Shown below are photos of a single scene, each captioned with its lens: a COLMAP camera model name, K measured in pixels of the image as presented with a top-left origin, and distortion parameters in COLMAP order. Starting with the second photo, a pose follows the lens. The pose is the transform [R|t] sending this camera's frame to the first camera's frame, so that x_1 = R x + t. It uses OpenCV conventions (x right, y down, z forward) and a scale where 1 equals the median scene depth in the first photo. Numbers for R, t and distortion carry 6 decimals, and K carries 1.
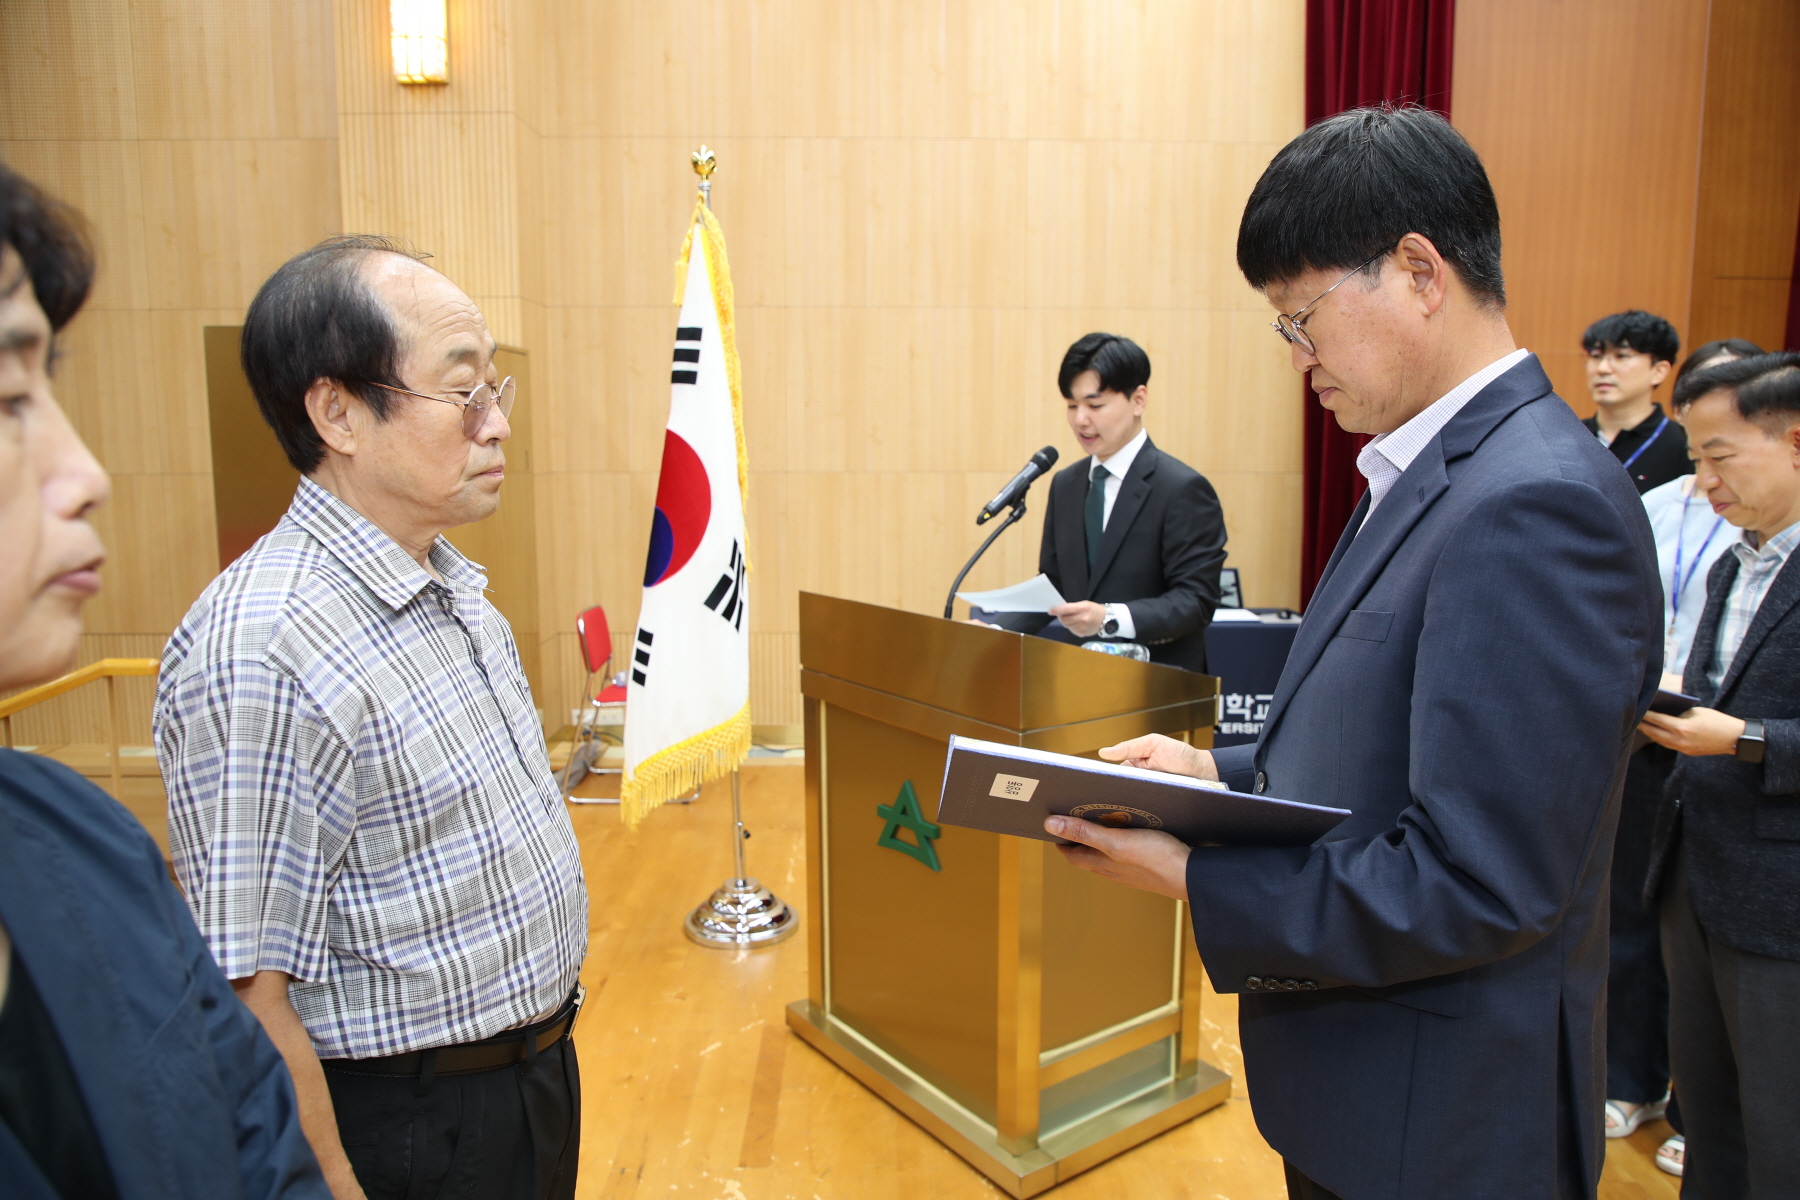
lens RADIAL K [[1253.4, 0, 900.0], [0, 1253.4, 600.0], [0, 0, 1]] dist [-0.064301, 0.038962]
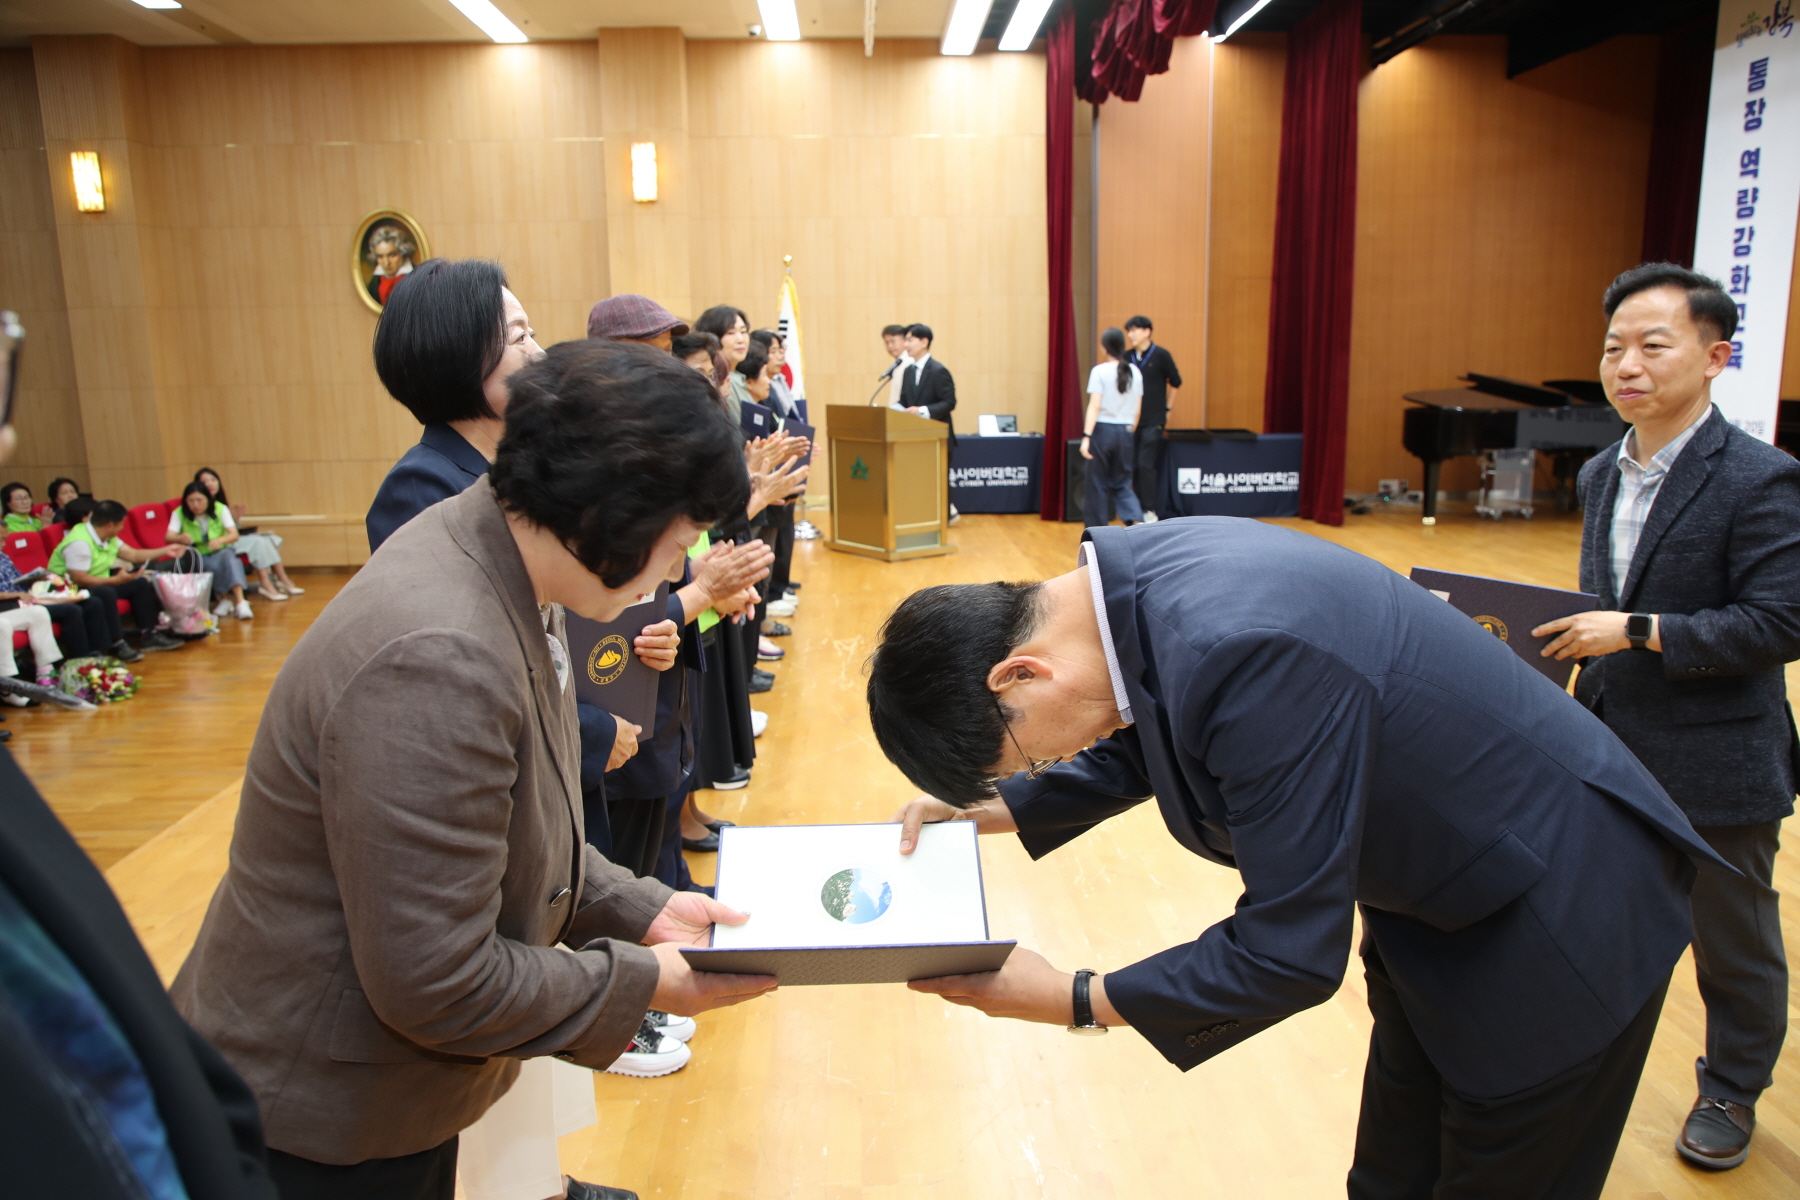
lens RADIAL K [[1253.4, 0, 900.0], [0, 1253.4, 600.0], [0, 0, 1]] dist [-0.064301, 0.038962]
pose [[0.999835, -0.015713, 0.009138, 0.058954], [0.015155, 0.998188, 0.058226, 0.248589], [-0.010037, -0.058078, 0.998262, -1.800039]]
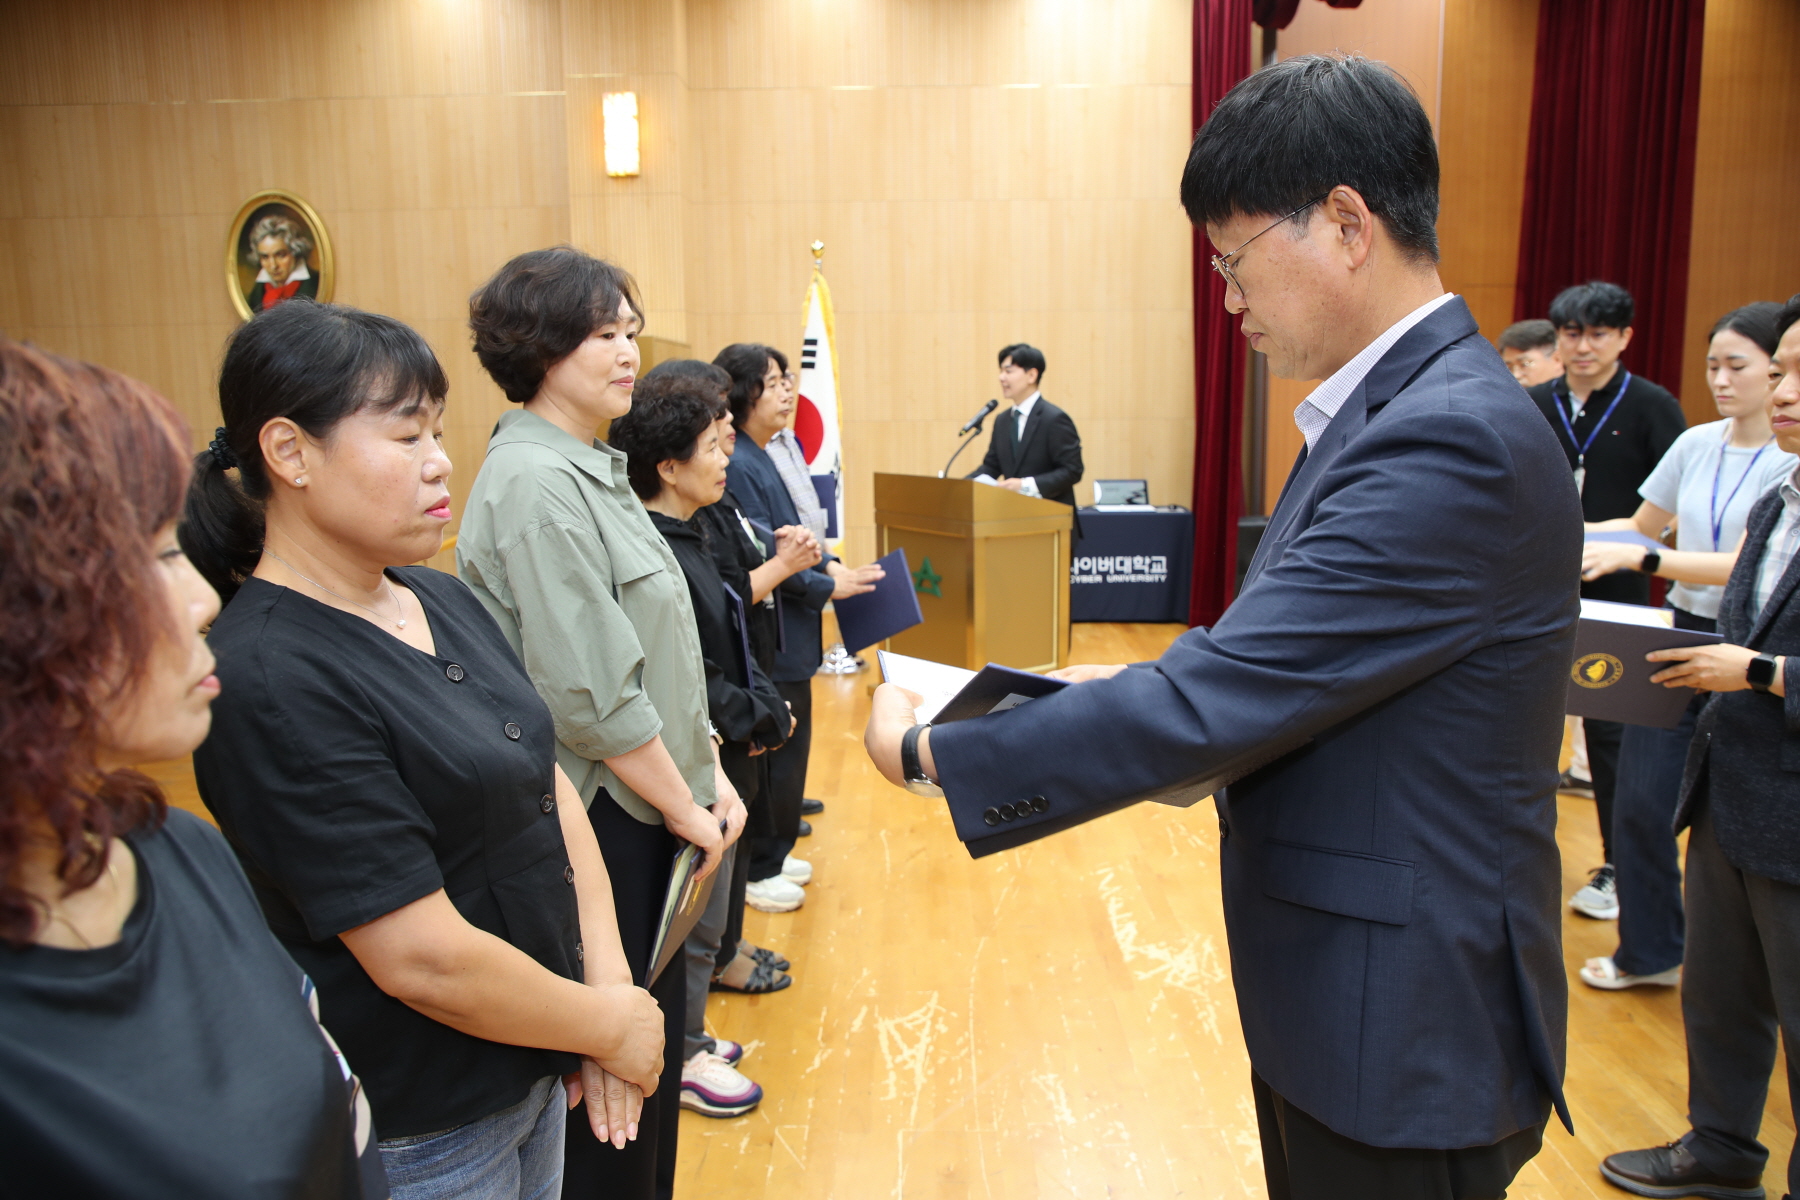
lens RADIAL K [[1255.1, 0, 900.0], [0, 1255.1, 600.0], [0, 0, 1]] dist [-0.064180, 0.039351]
pose [[0.999438, -0.006531, -0.032870, 0.022529], [0.007454, 0.999579, 0.028051, 0.114118], [0.032673, -0.028280, 0.999066, -0.825869]]
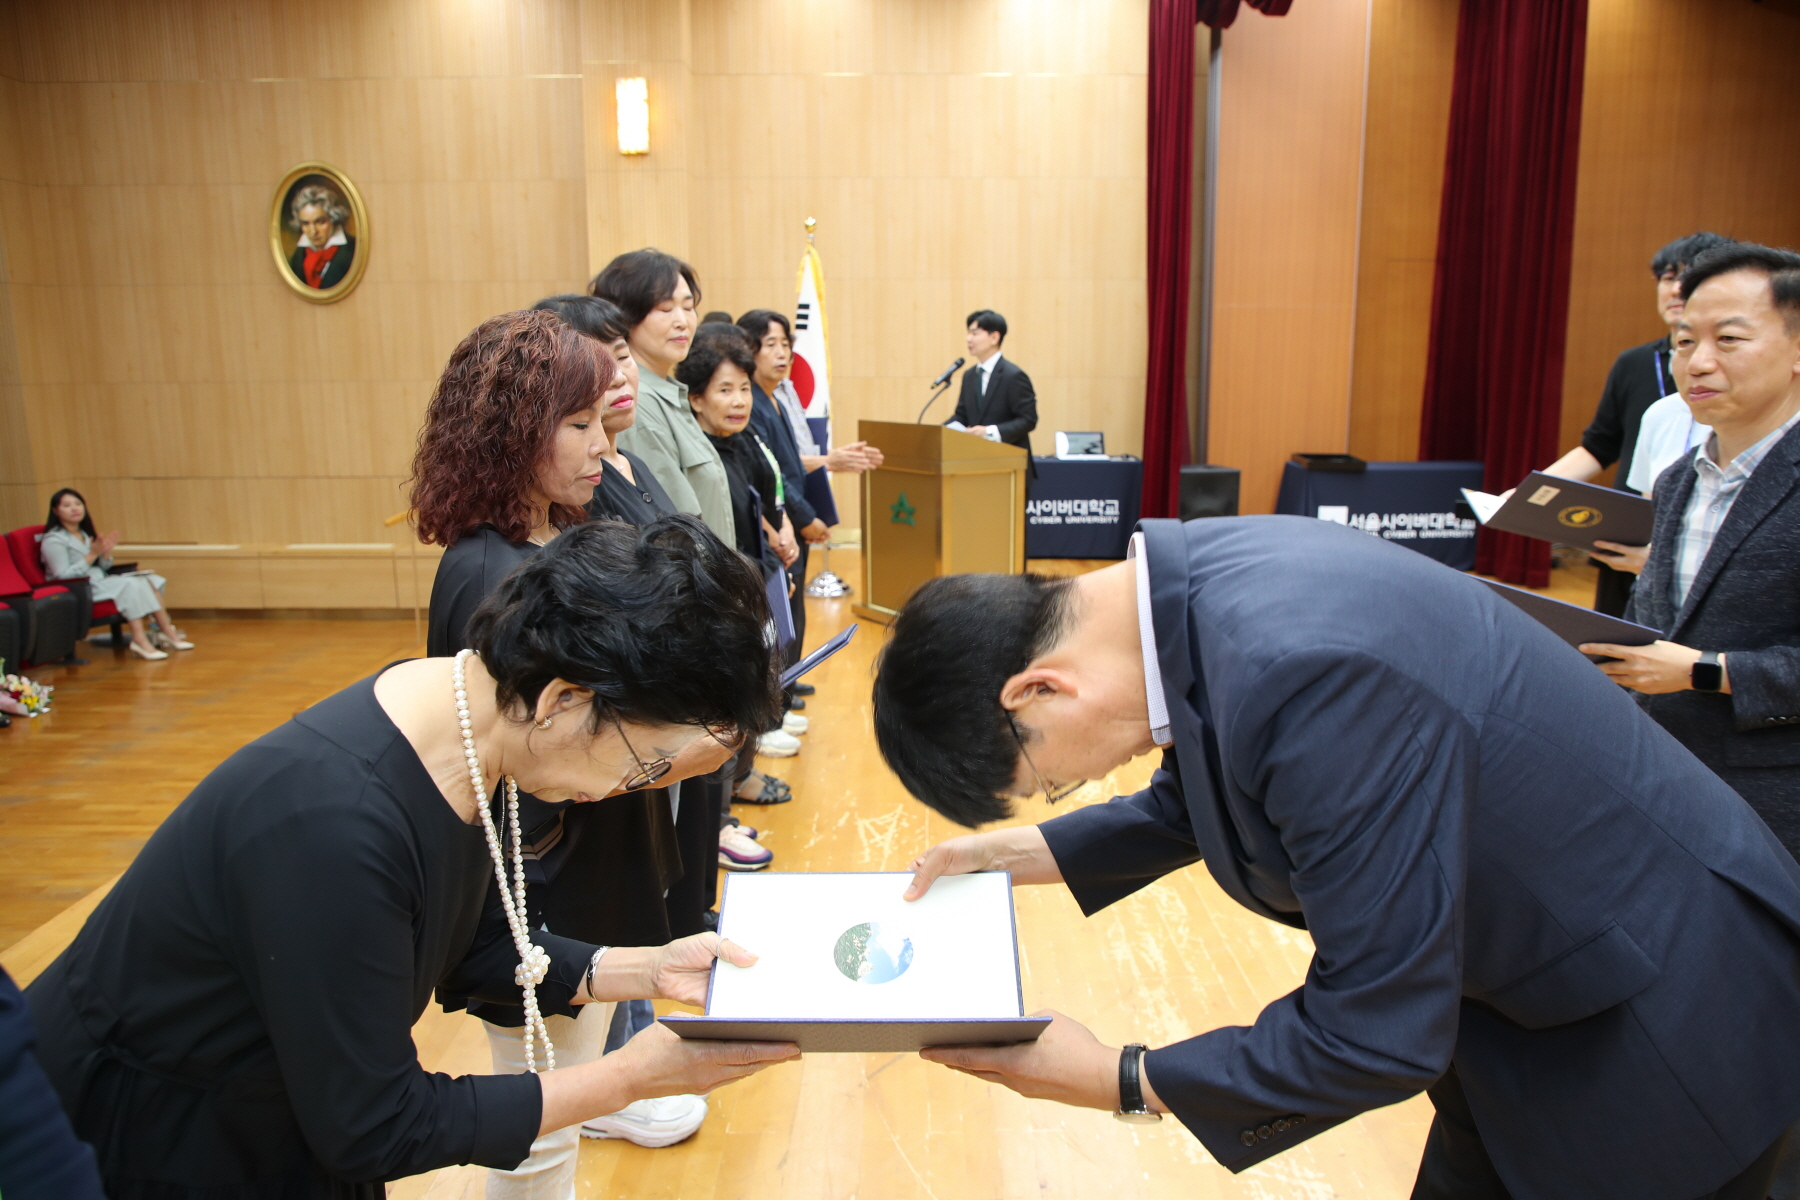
lens RADIAL K [[1256.6, 0, 900.0], [0, 1256.6, 600.0], [0, 0, 1]] dist [-0.063350, 0.039341]
pose [[0.999767, 0.000703, -0.021572, 0.040285], [0.000540, 0.998340, 0.057590, 0.156209], [0.021577, -0.057588, 0.998107, -1.099672]]
